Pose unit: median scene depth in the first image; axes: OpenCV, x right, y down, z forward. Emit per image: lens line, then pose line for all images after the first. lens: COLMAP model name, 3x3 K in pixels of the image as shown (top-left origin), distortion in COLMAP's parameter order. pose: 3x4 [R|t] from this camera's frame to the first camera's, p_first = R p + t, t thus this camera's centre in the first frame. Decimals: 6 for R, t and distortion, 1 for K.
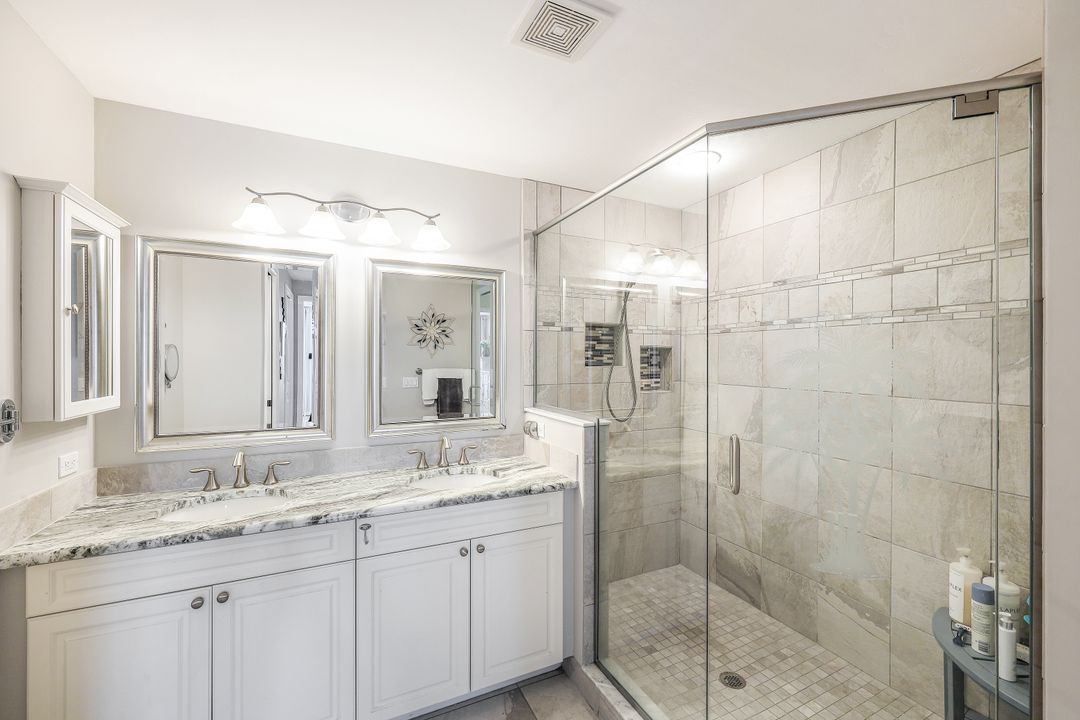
lens RADIAL K [[436.7, 0, 540.2], [0, 436.7, 359.4], [0, 0, 1]] dist [-0.000199, 0.000119]
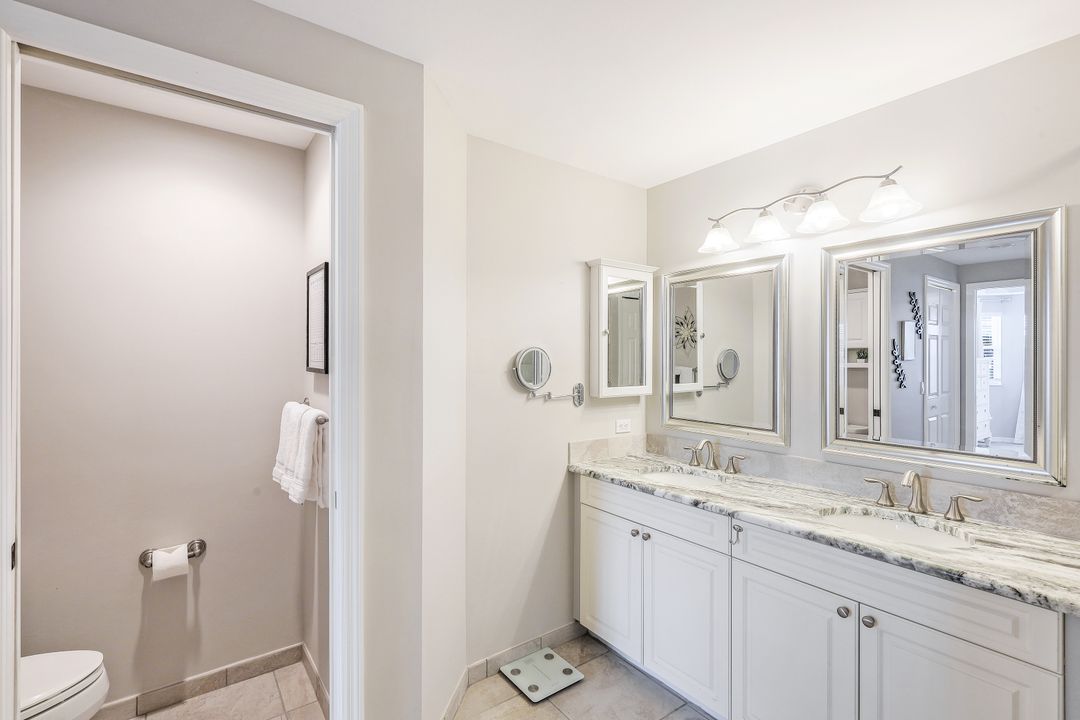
lens RADIAL K [[489.0, 0, 546.4], [0, 489.0, 360.4], [0, 0, 1]] dist [-0.000113, 0.000105]
pose [[0.205881, 0.000845, -0.978577, 0.563268], [-0.002873, 0.999996, 0.000259, -0.004048], [0.978573, 0.002758, 0.205882, 0.302899]]
